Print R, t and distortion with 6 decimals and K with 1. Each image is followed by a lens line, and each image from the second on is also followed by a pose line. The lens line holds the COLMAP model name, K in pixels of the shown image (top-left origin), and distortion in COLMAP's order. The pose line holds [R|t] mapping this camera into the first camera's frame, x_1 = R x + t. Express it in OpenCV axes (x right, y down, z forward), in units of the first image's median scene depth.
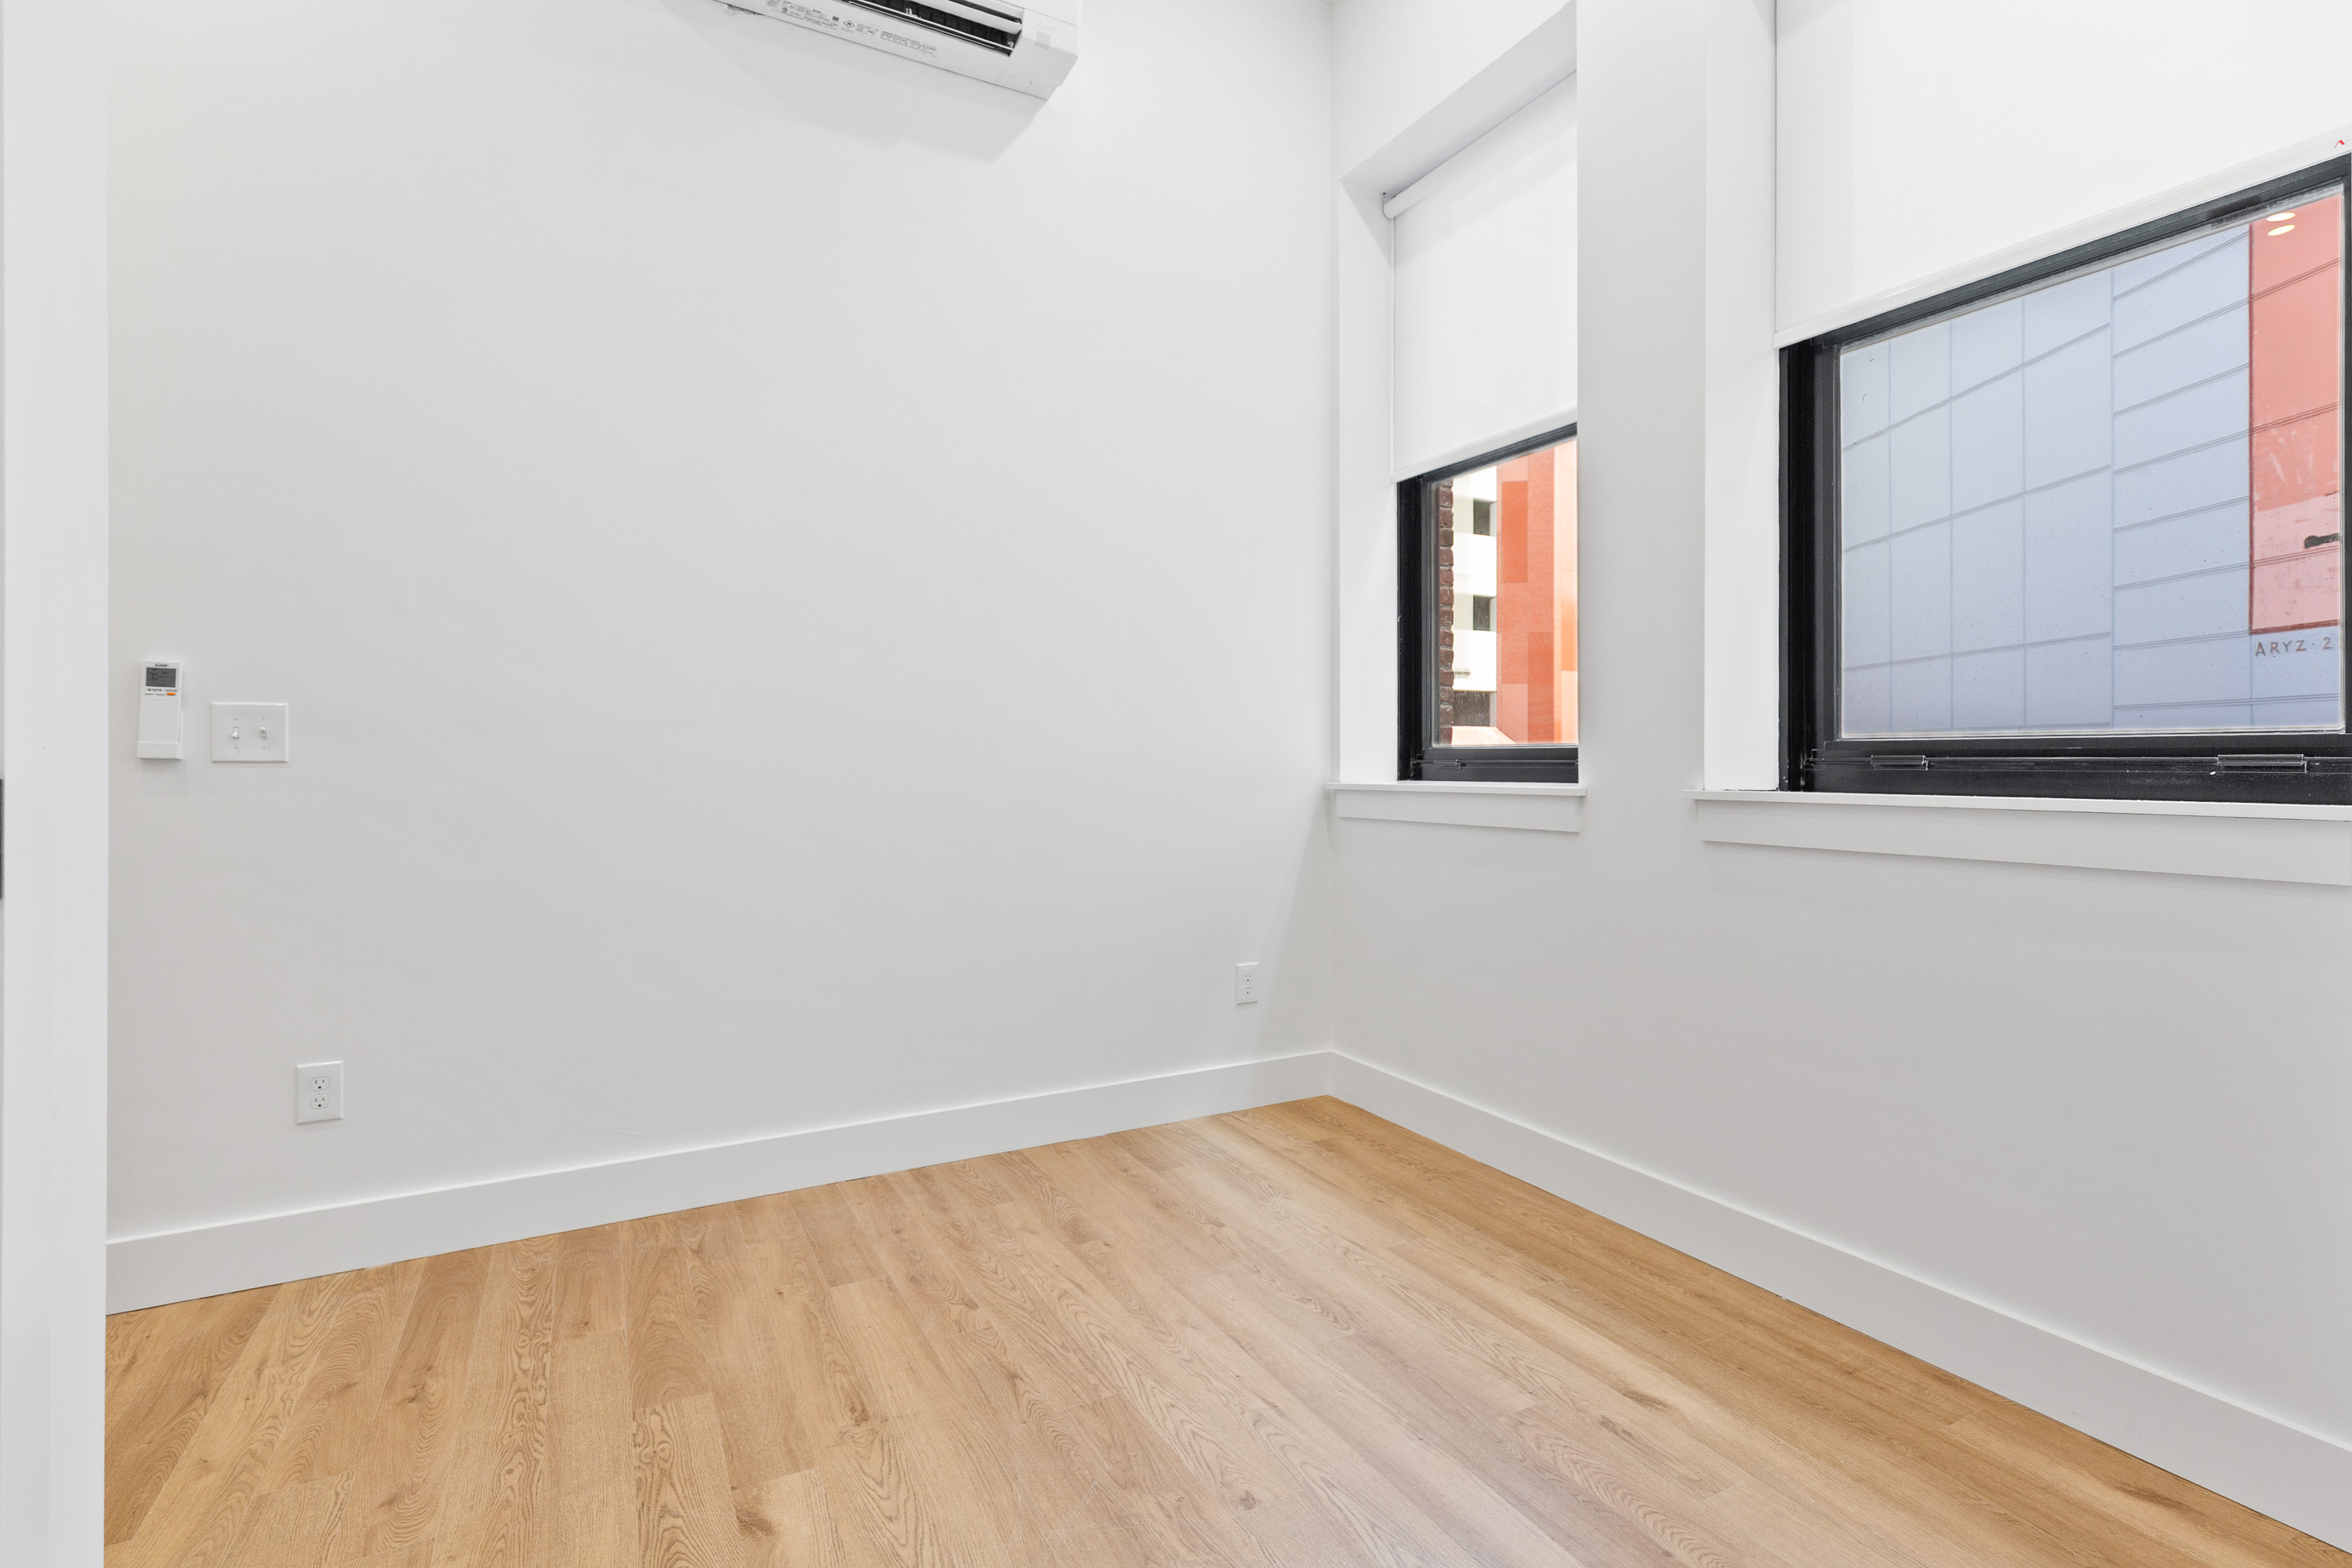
lens RADIAL K [[1122.6, 0, 1210.2], [0, 1122.6, 775.1], [0, 0, 1]] dist [0.000369, -0.000100]
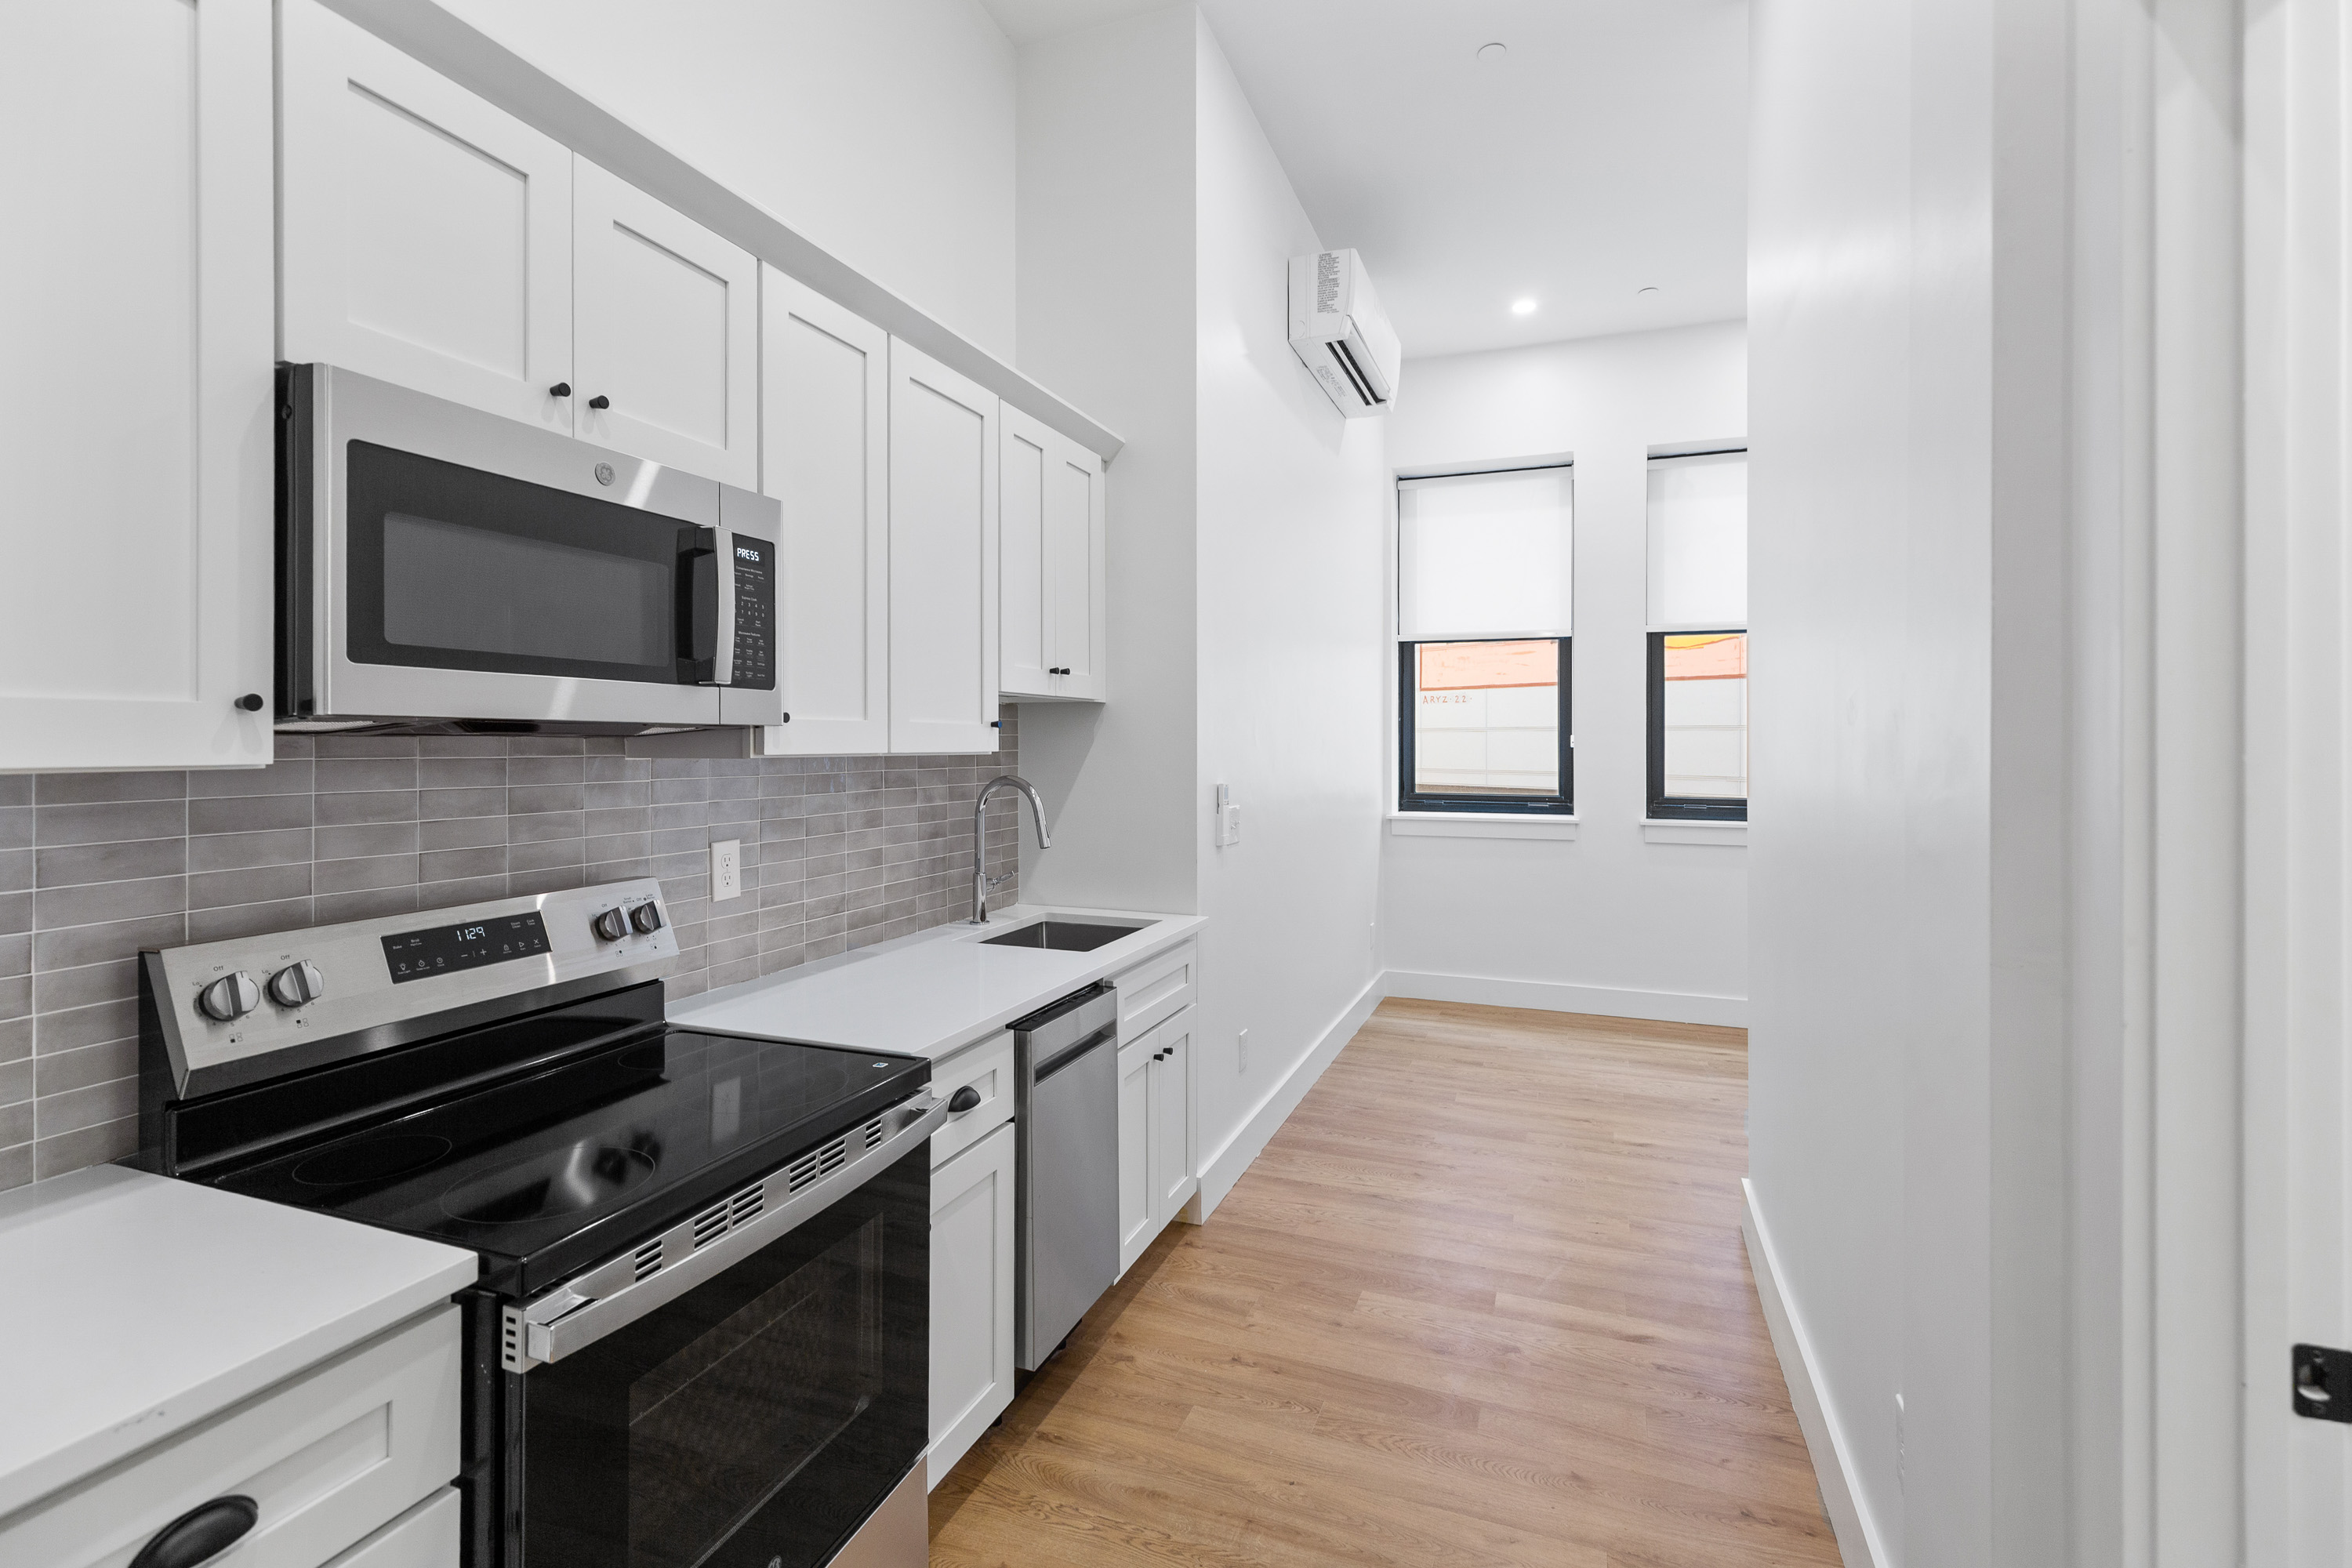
lens RADIAL K [[1141.1, 0, 1176.0], [0, 1141.1, 748.4], [0, 0, 1]] dist [0.003146, 0.000642]
pose [[0.741555, 0.001211, 0.670891, -2.066080], [-0.002171, 0.999997, 0.000595, -0.150533], [-0.670889, -0.001897, 0.741555, -0.129466]]
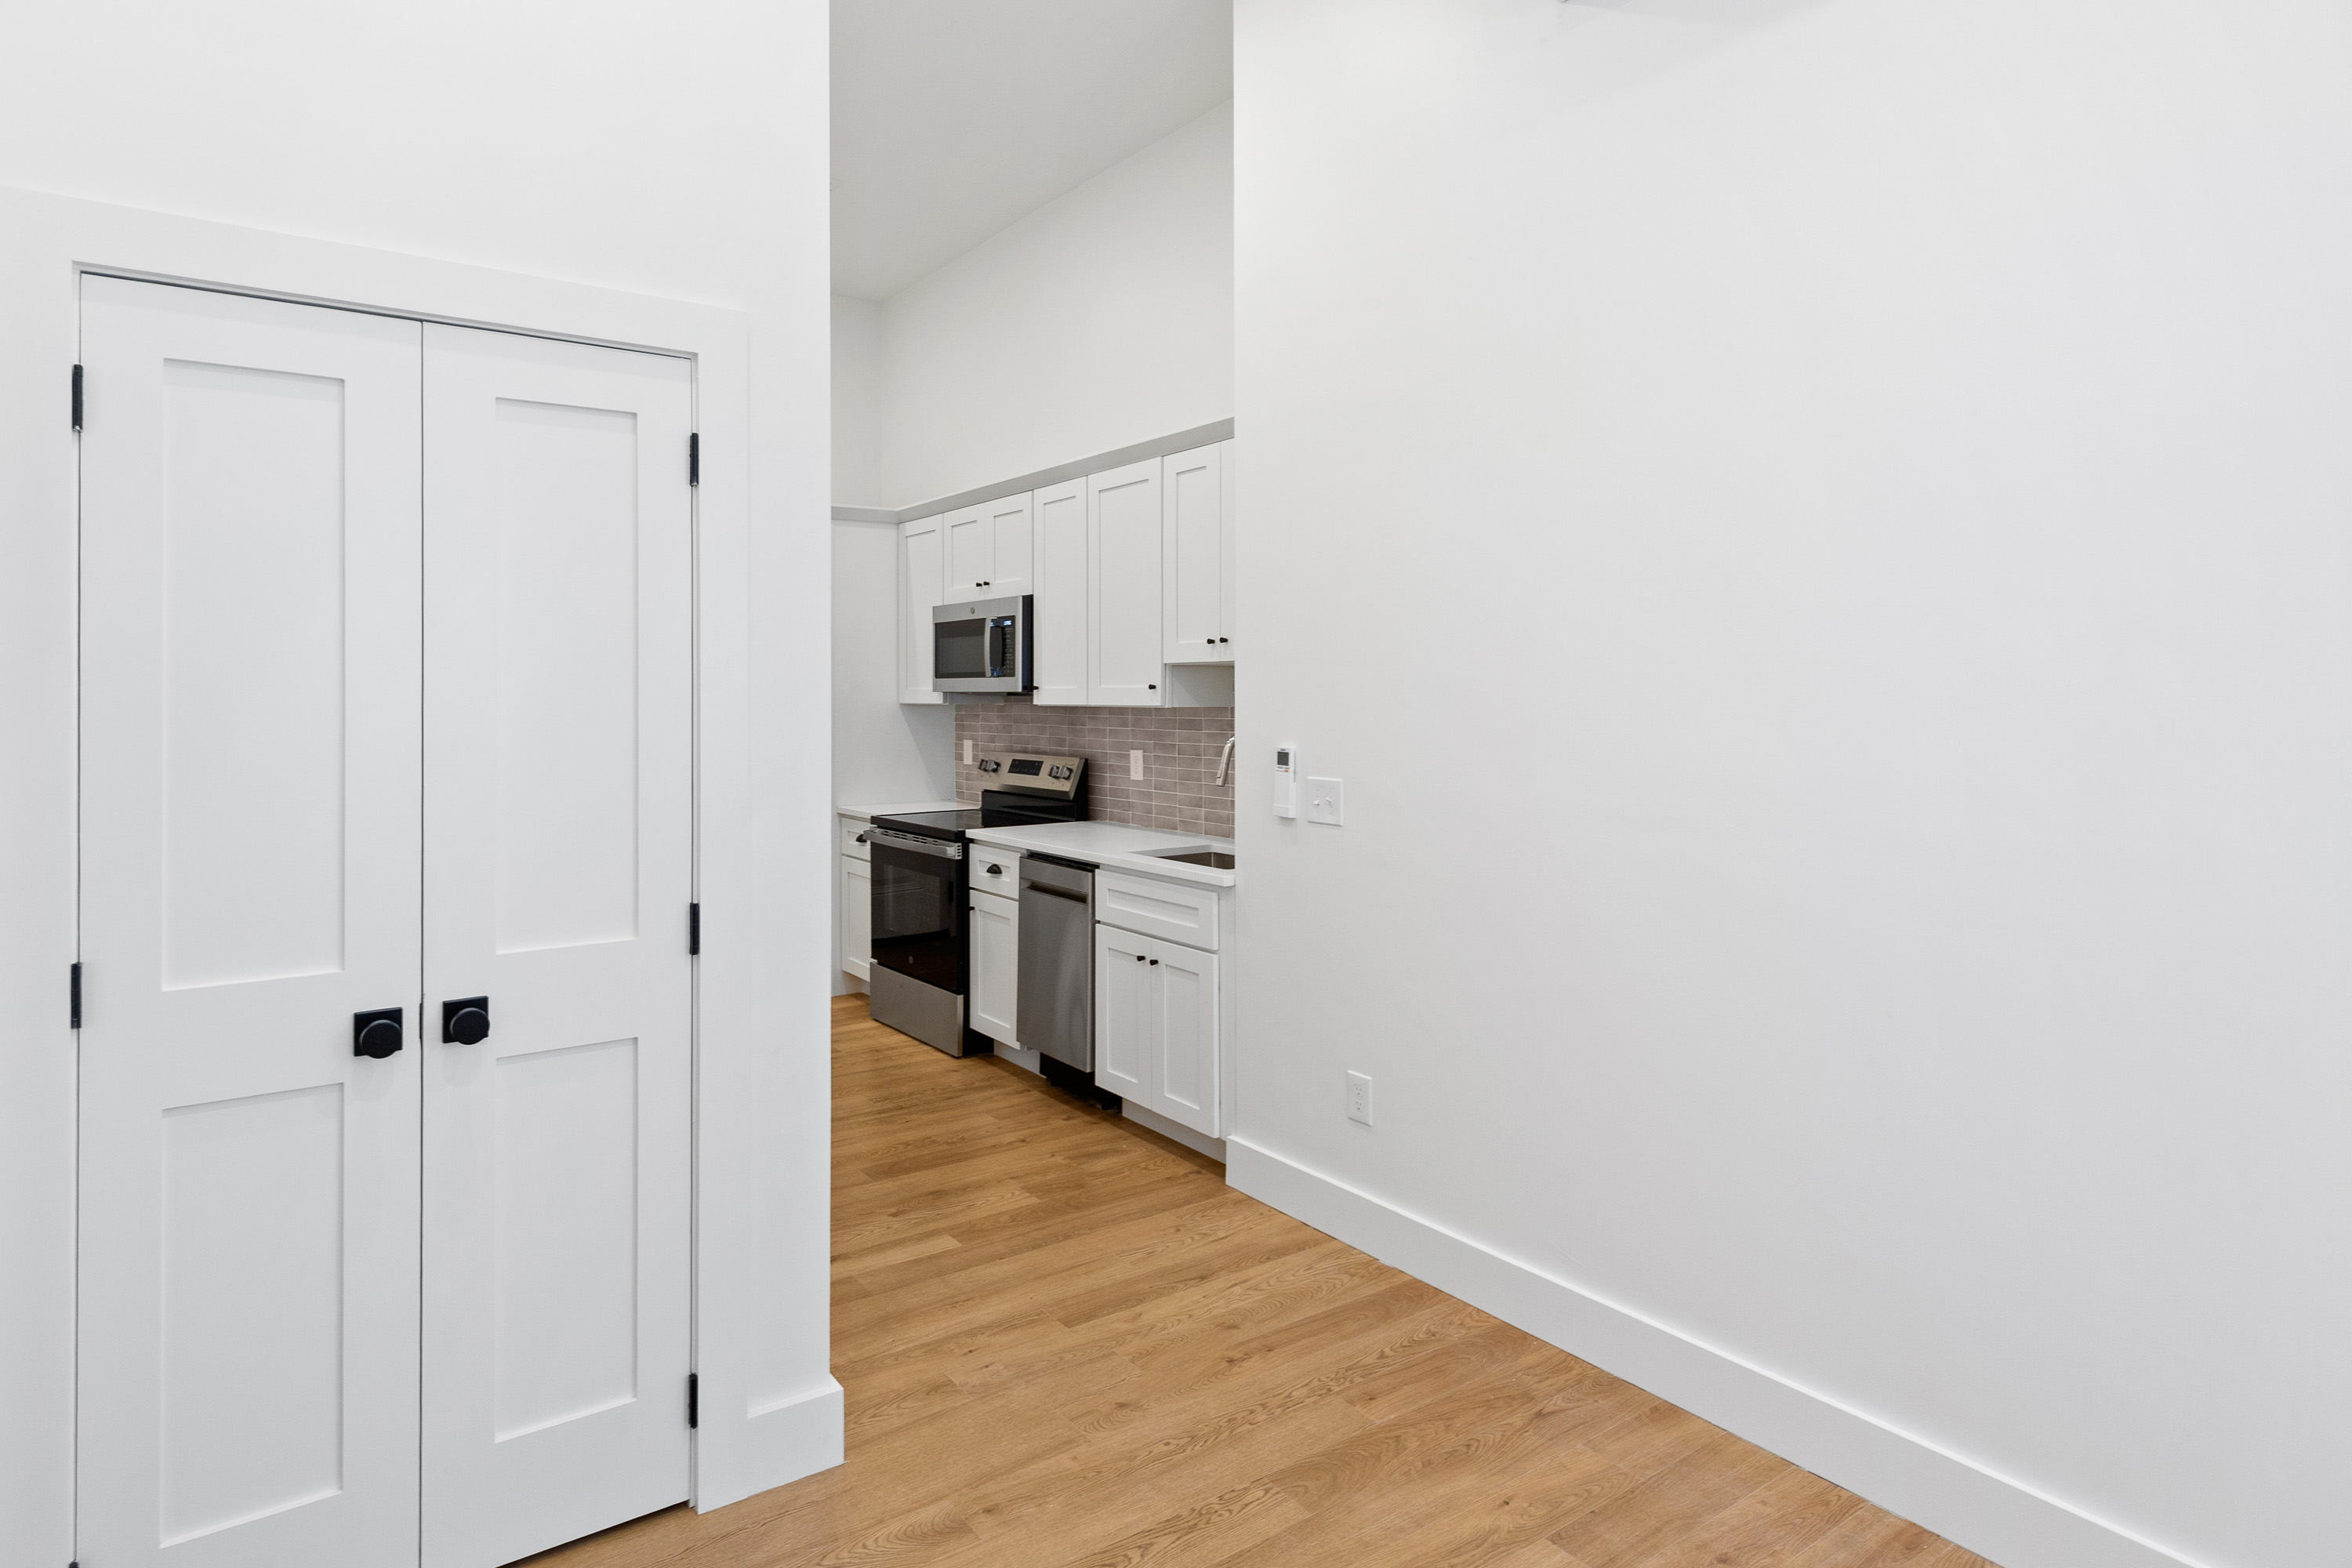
lens RADIAL K [[1233.0, 0, 933.9], [0, 1233.0, 726.4], [0, 0, 1]] dist [-0.000212, 0.000187]
pose [[0.012481, 0.028961, -0.999503, 0.556667], [-0.003495, 0.999576, 0.028920, -0.166988], [0.999916, 0.003132, 0.012577, 0.556331]]
